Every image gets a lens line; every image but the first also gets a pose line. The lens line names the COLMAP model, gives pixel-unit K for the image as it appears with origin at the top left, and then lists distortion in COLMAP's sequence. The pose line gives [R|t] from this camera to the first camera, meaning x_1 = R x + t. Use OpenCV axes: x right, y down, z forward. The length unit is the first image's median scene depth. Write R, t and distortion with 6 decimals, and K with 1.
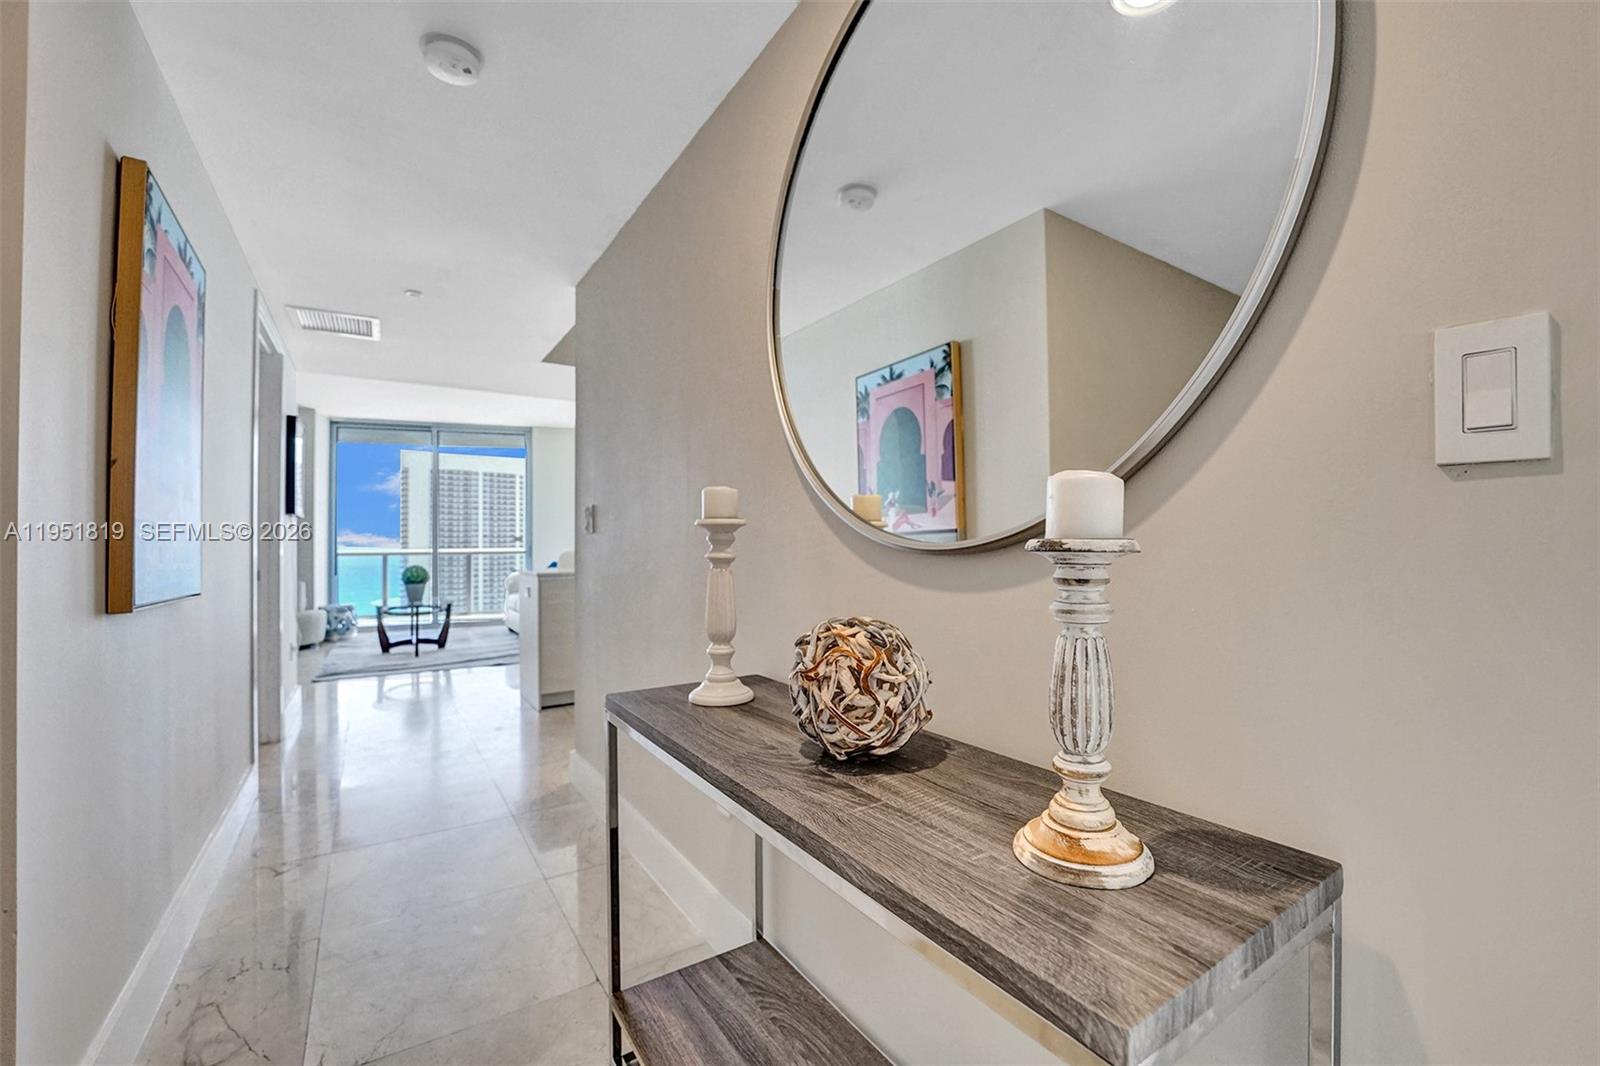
lens RADIAL K [[653.4, 0, 790.0], [0, 653.4, 537.7], [0, 0, 1]] dist [-0.015351, 0.002435]
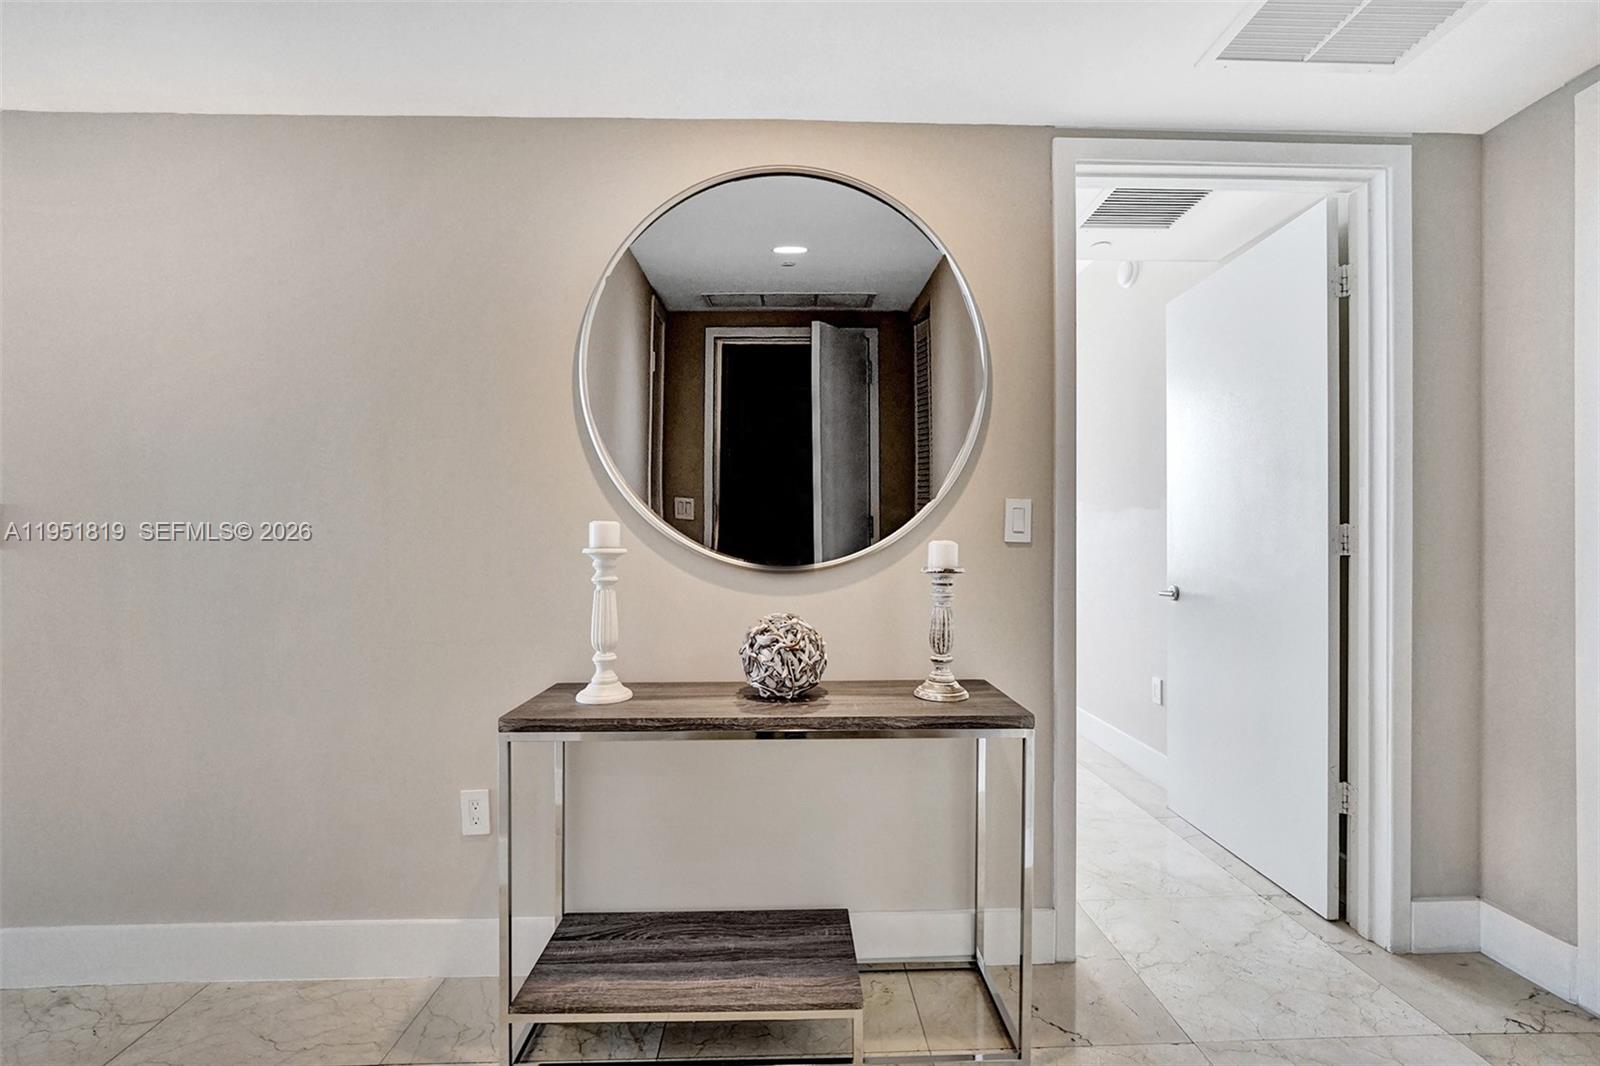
lens RADIAL K [[653.4, 0, 787.0], [0, 653.4, 545.7], [0, 0, 1]] dist [-0.015351, 0.002435]
pose [[0.542676, 0.009280, 0.839891, -1.978036], [-0.008407, 0.999949, -0.005616, -0.061574], [-0.839900, -0.004014, 0.542727, 0.152402]]
